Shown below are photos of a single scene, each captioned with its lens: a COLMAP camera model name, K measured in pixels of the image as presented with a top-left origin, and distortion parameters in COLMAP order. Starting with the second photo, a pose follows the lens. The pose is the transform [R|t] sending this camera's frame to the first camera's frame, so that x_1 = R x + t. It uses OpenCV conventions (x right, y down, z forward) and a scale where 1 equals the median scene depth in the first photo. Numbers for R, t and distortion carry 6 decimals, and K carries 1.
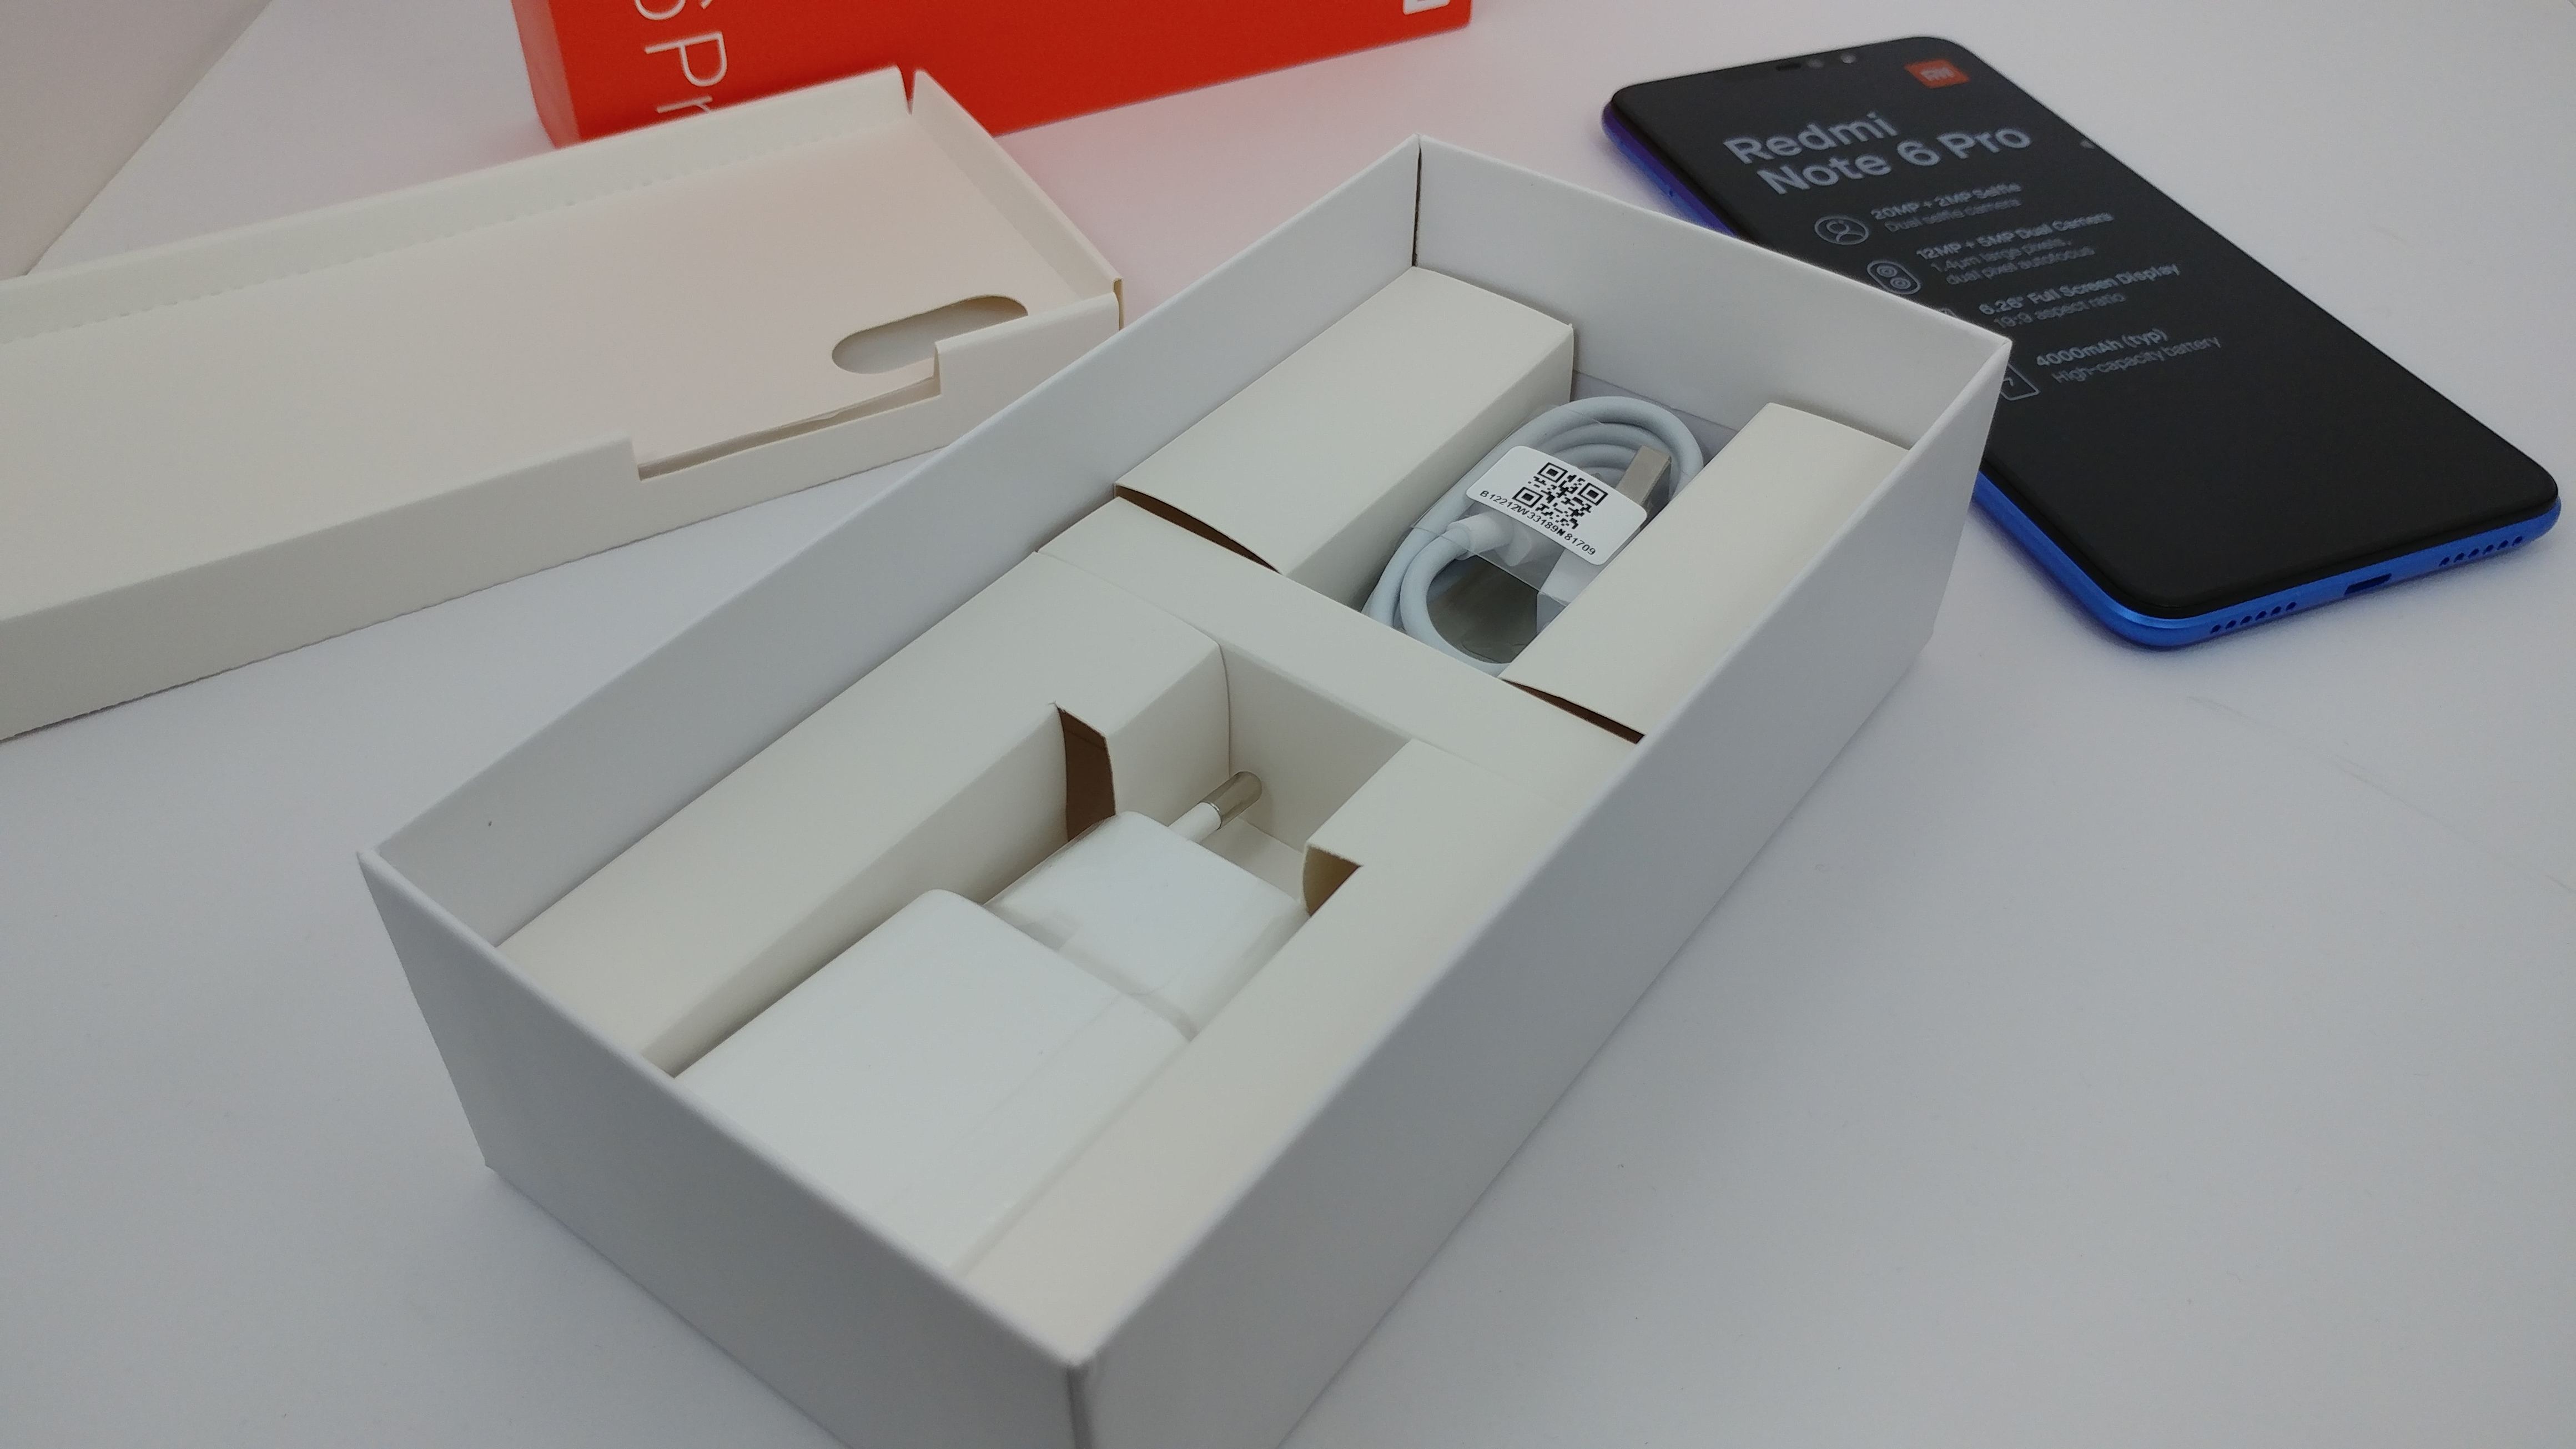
lens RADIAL K [[2127.1, 0, 1288.0], [0, 2127.1, 724.5], [0, 0, 1]] dist [-0.093152, 0.000617]
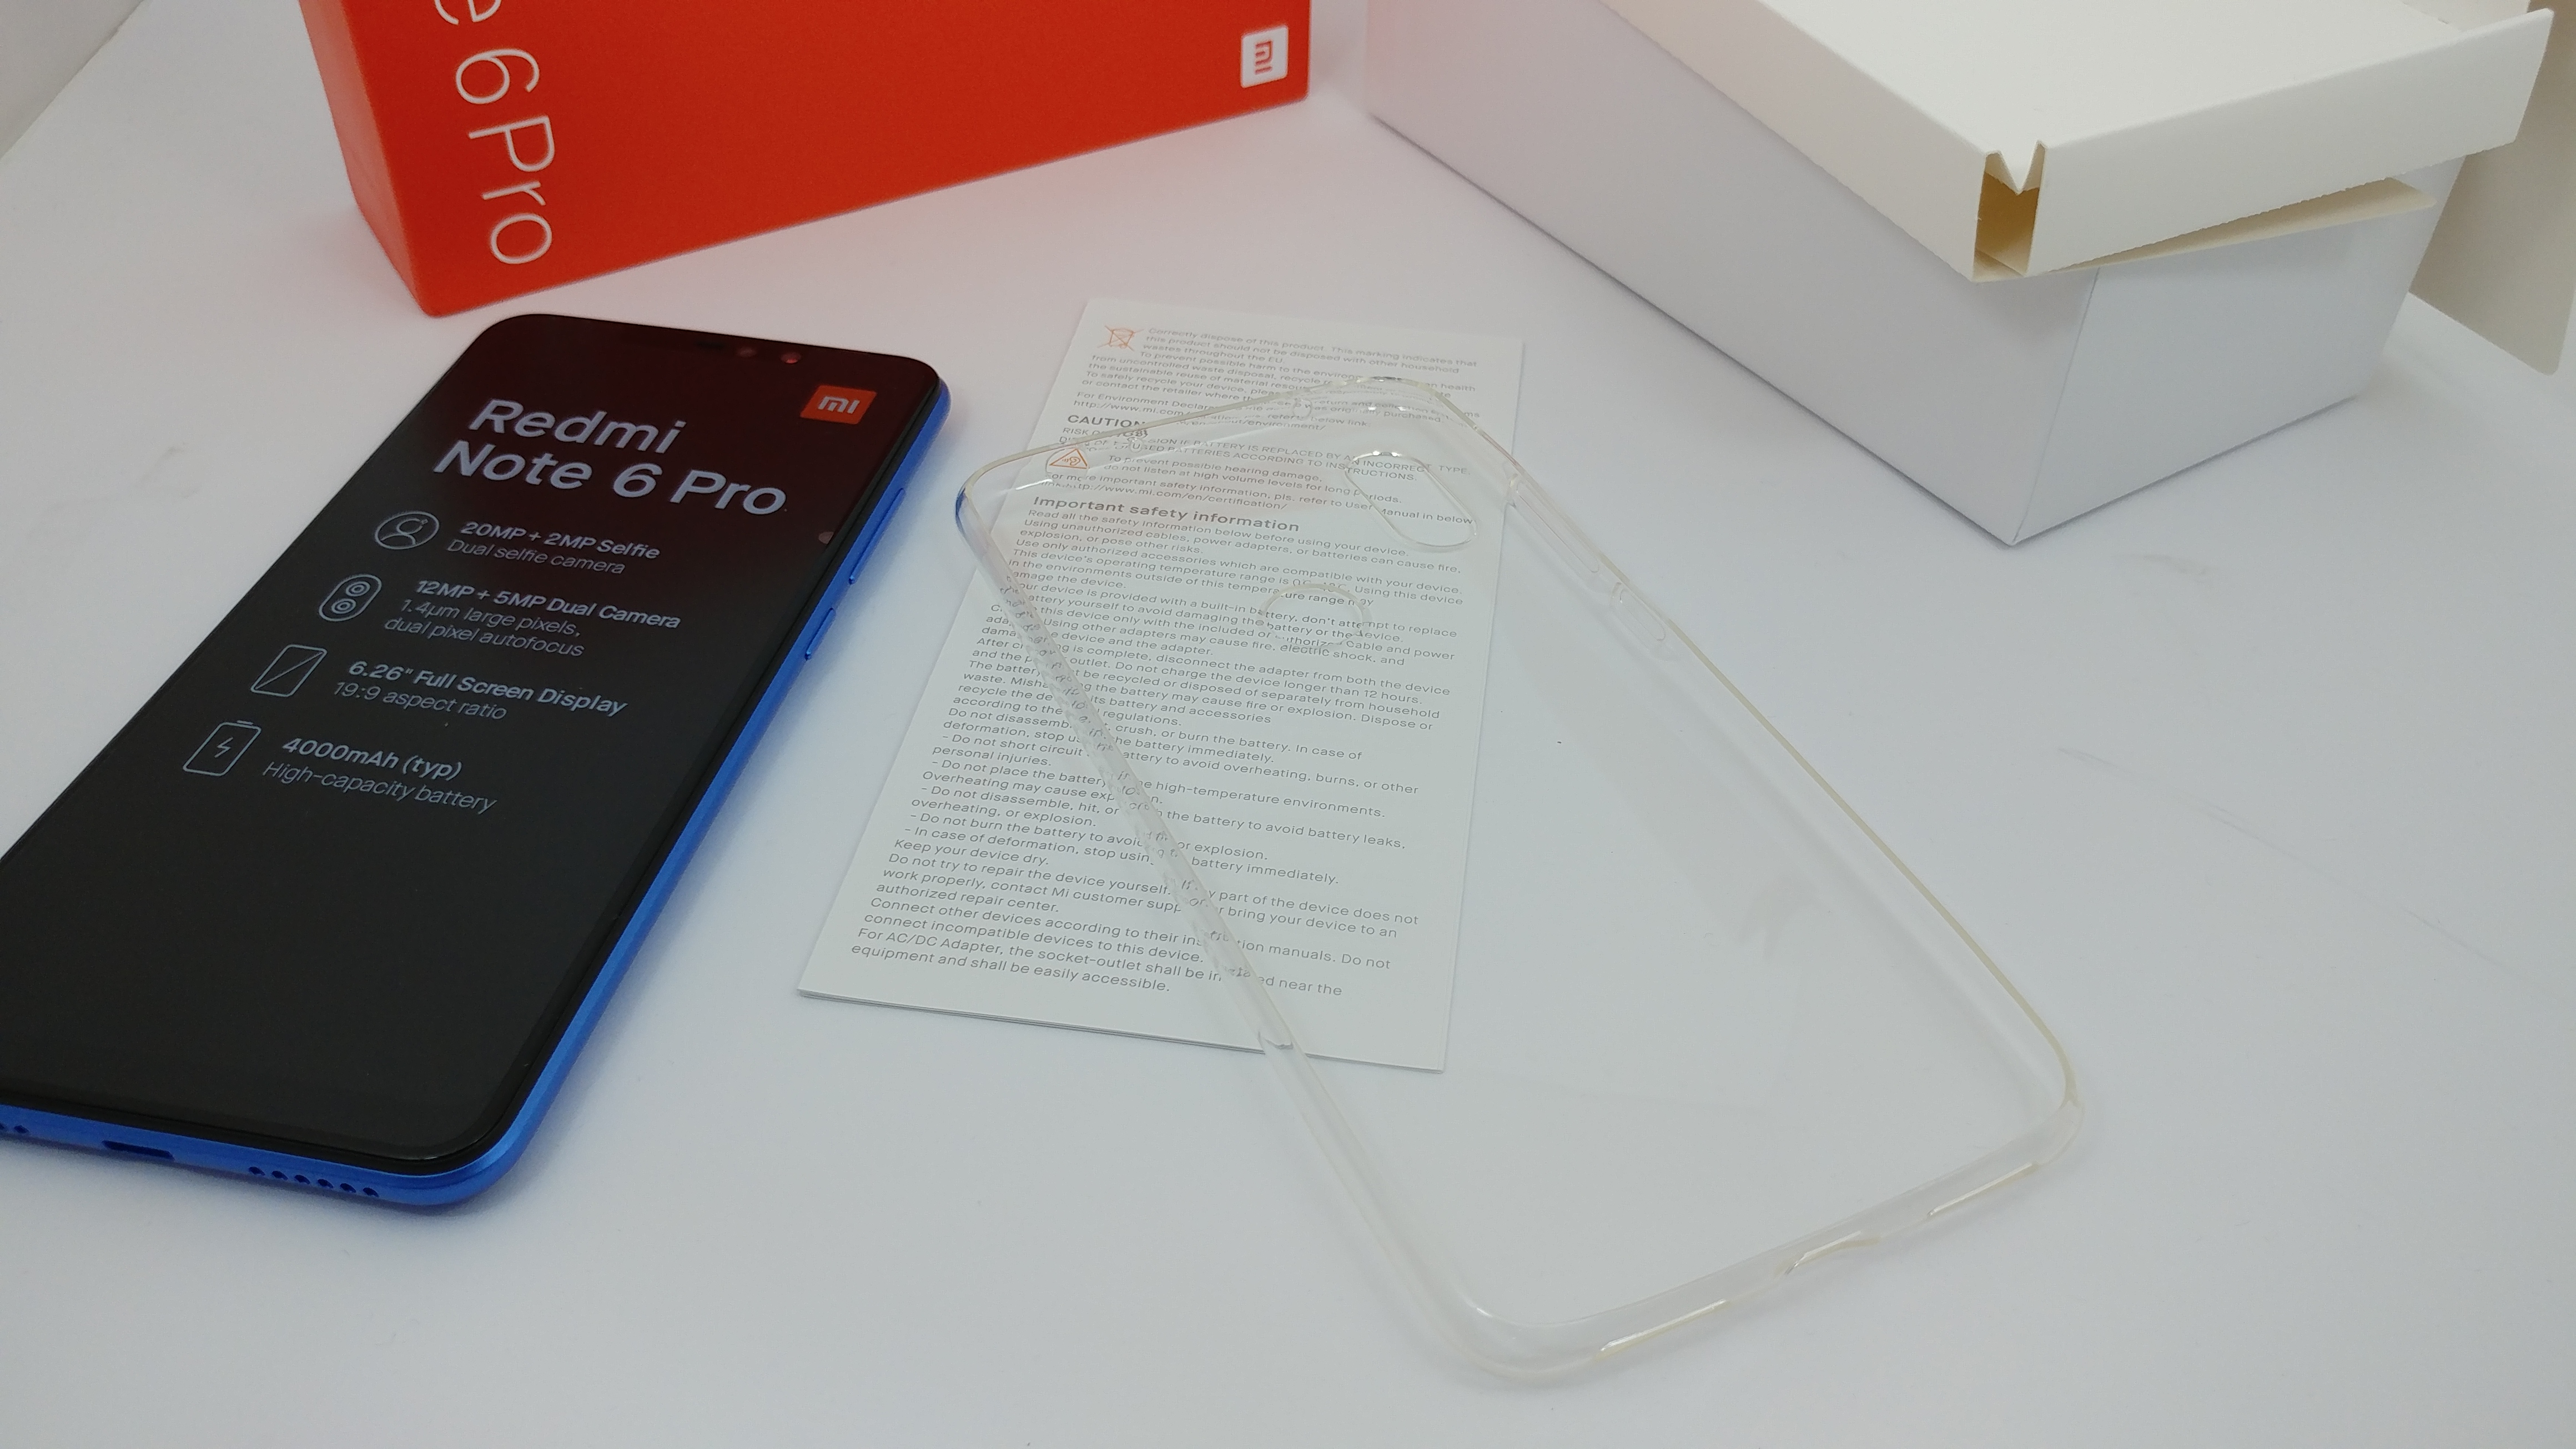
lens RADIAL K [[2103.3, 0, 1279.9], [0, 2103.3, 777.5], [0, 0, 1]] dist [0.103377, -0.580499]
pose [[0.847054, 0.370039, -0.381537, 0.911190], [-0.377922, 0.924069, 0.057193, -0.322054], [0.373730, 0.095745, 0.922583, 0.362557]]
